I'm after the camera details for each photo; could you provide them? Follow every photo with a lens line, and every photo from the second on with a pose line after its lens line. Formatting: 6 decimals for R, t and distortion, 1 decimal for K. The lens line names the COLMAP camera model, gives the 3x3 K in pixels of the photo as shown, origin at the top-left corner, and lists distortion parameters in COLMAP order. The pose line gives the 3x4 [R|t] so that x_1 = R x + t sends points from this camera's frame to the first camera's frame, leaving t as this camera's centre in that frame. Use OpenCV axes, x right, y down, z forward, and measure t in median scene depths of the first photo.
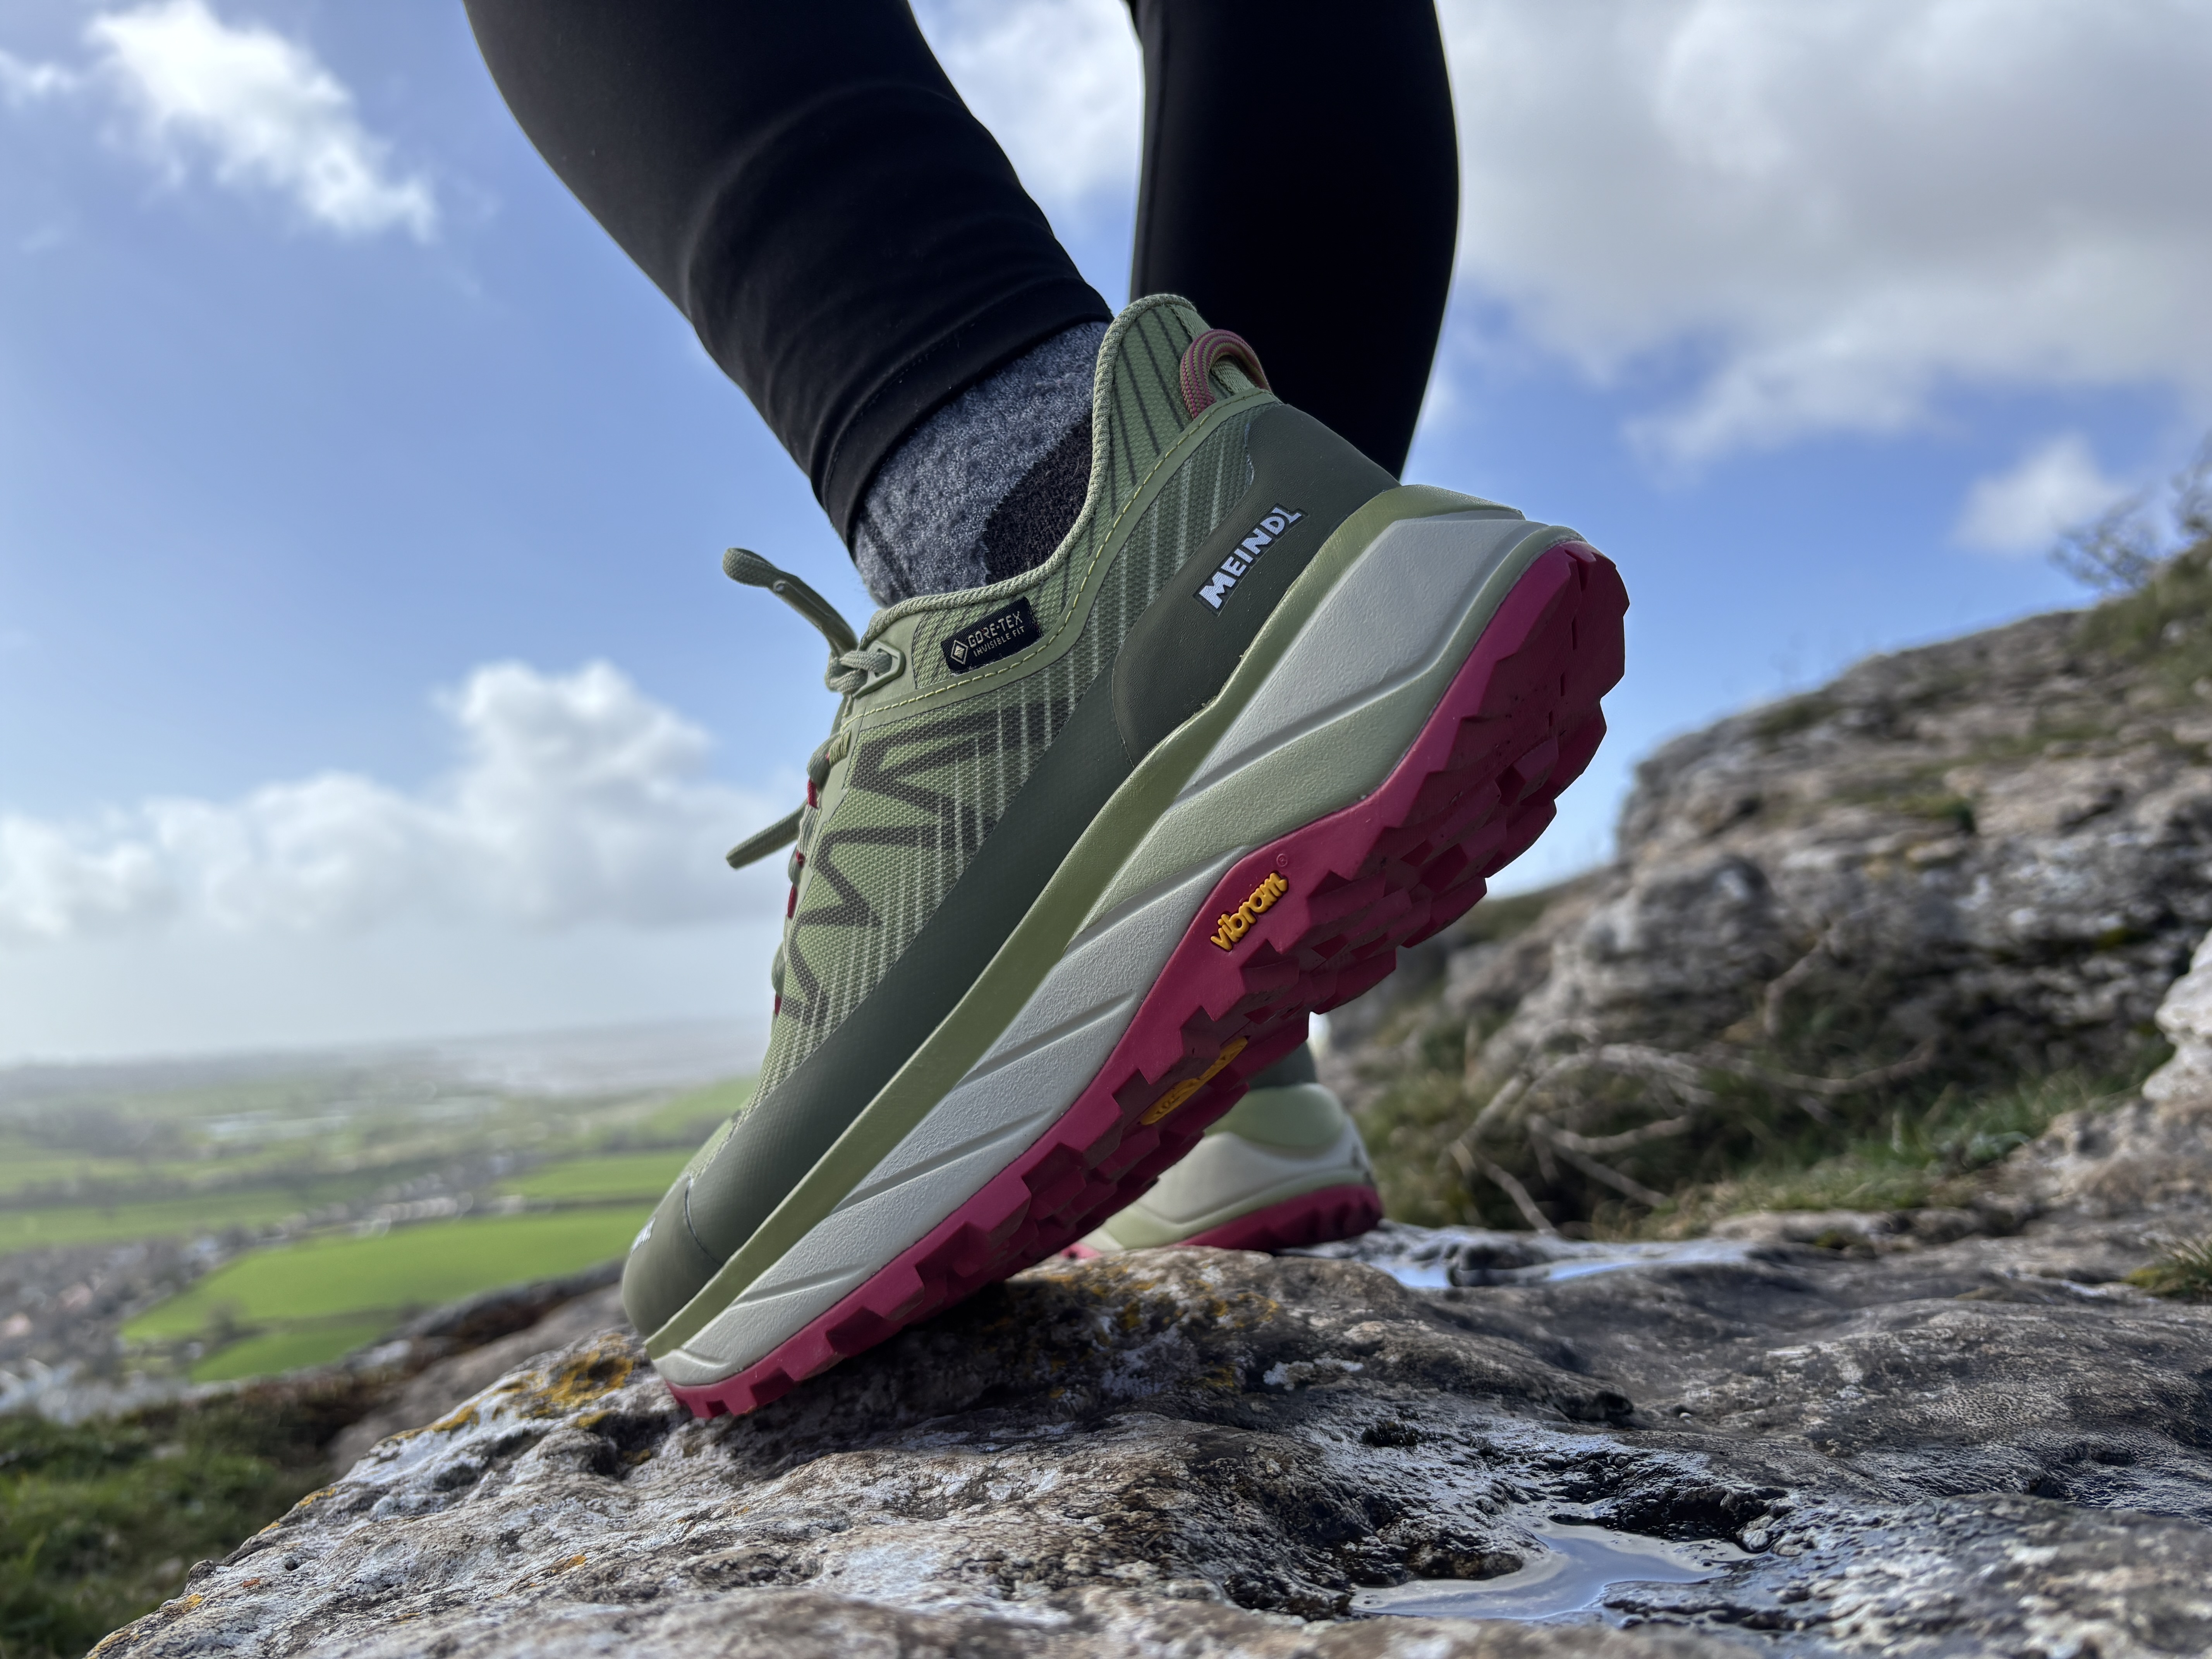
lens RADIAL K [[1747.4, 0, 1094.7], [0, 1747.4, 832.4], [0, 0, 1]] dist [0.018037, 0.004030]
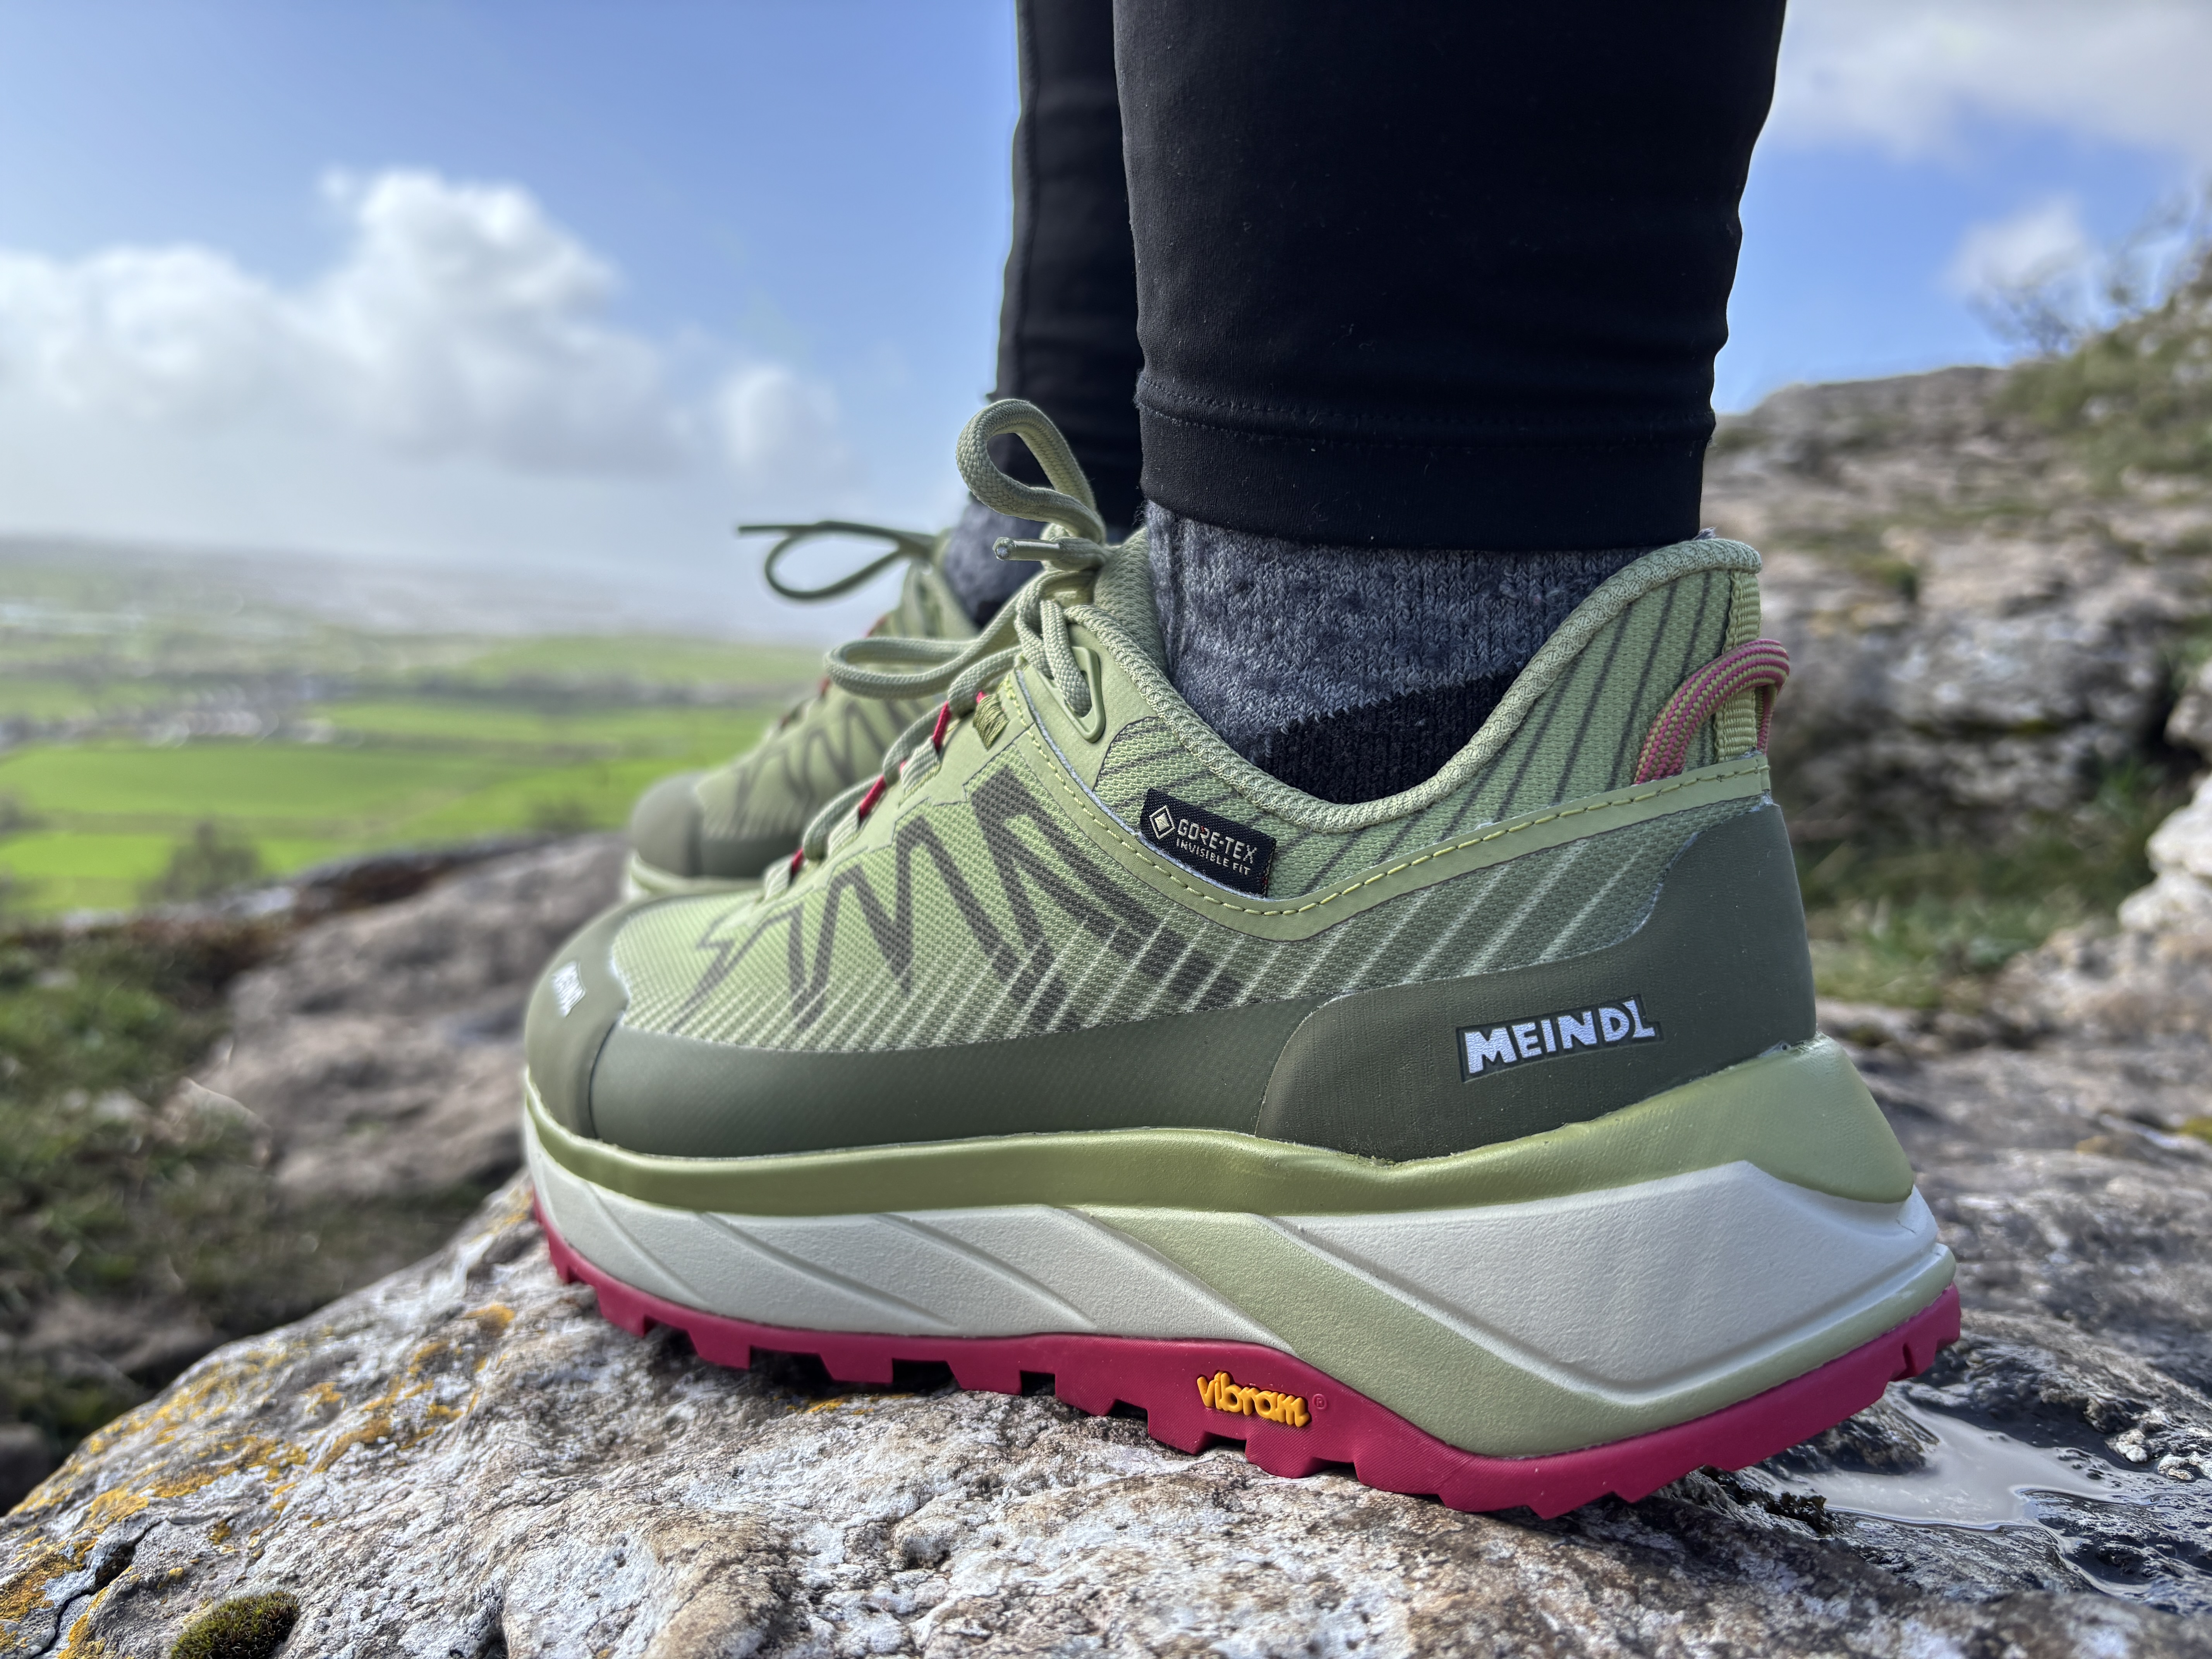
lens RADIAL K [[1748.8, 0, 1099.5], [0, 1748.8, 838.9], [0, 0, 1]] dist [0.049453, -0.068541]
pose [[0.985713, 0.125670, 0.112143, -0.157660], [-0.147334, 0.965982, 0.212537, -0.035646], [-0.081619, -0.226023, 0.970697, 0.038640]]
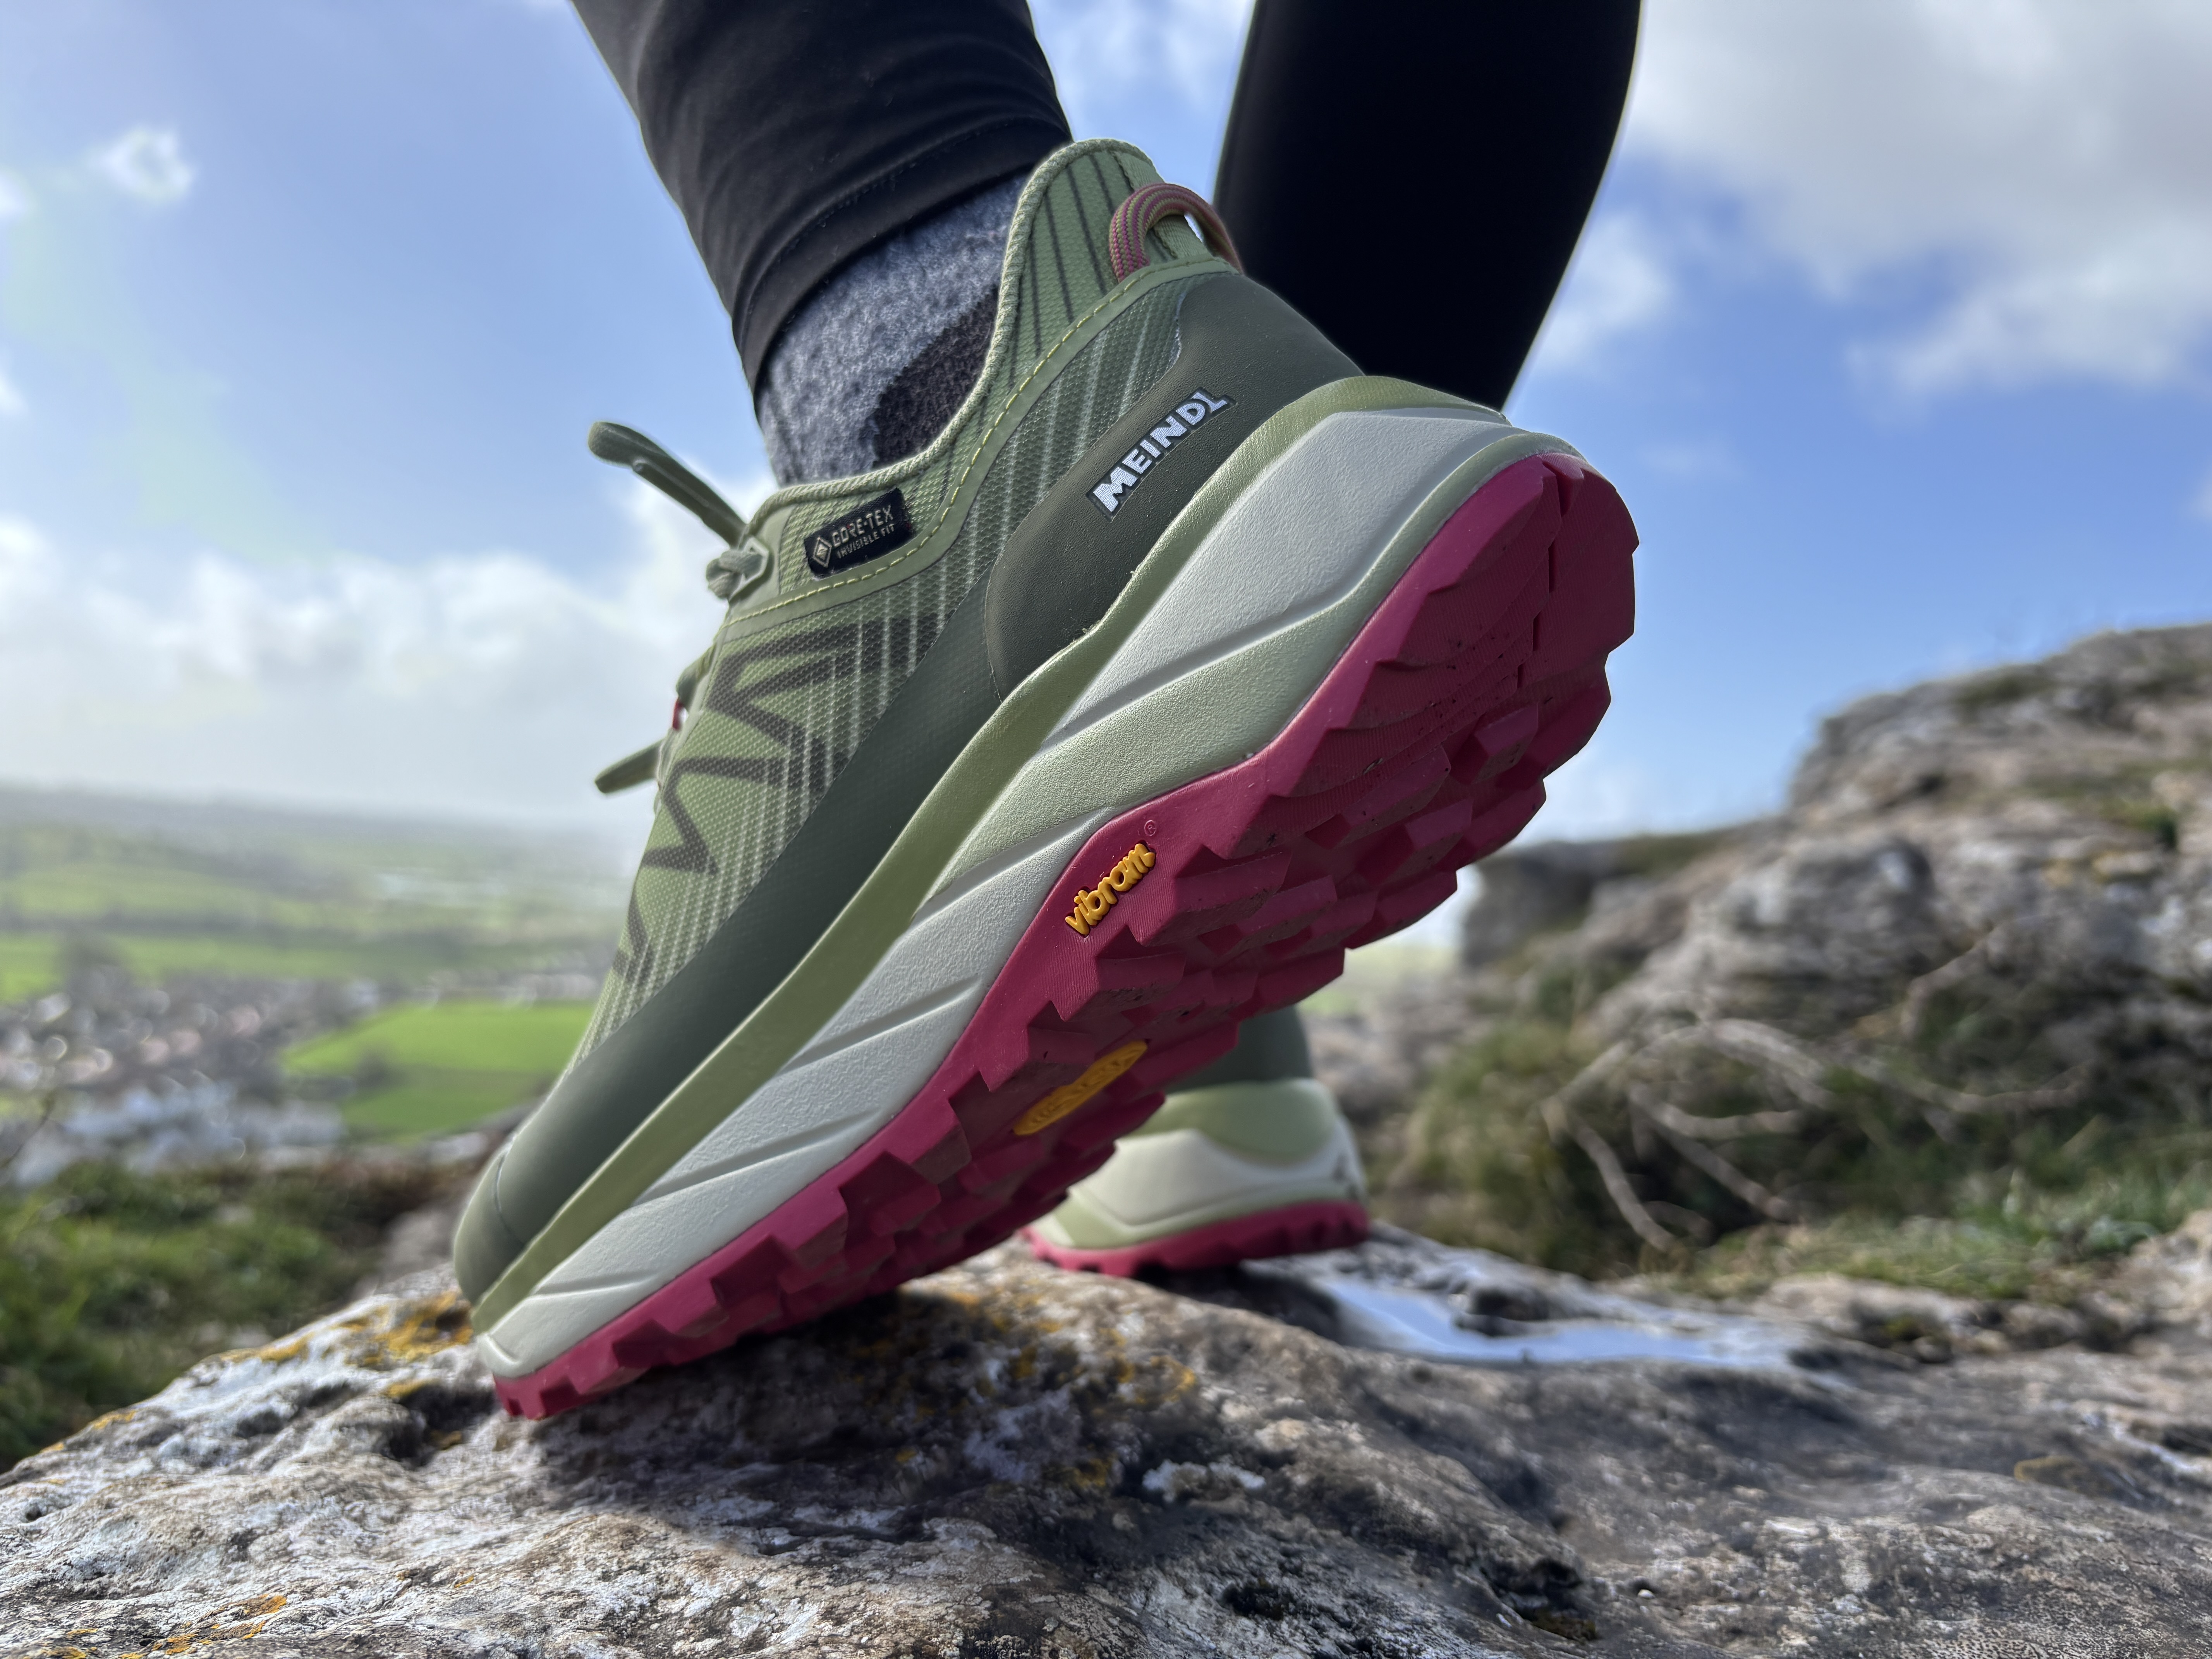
lens RADIAL K [[1748.8, 0, 1099.5], [0, 1748.8, 838.9], [0, 0, 1]] dist [0.049453, -0.068541]
pose [[0.987807, 0.132684, -0.081440, 0.054390], [-0.125598, 0.988284, 0.086719, -0.035338], [0.091992, -0.075433, 0.992898, 0.090928]]
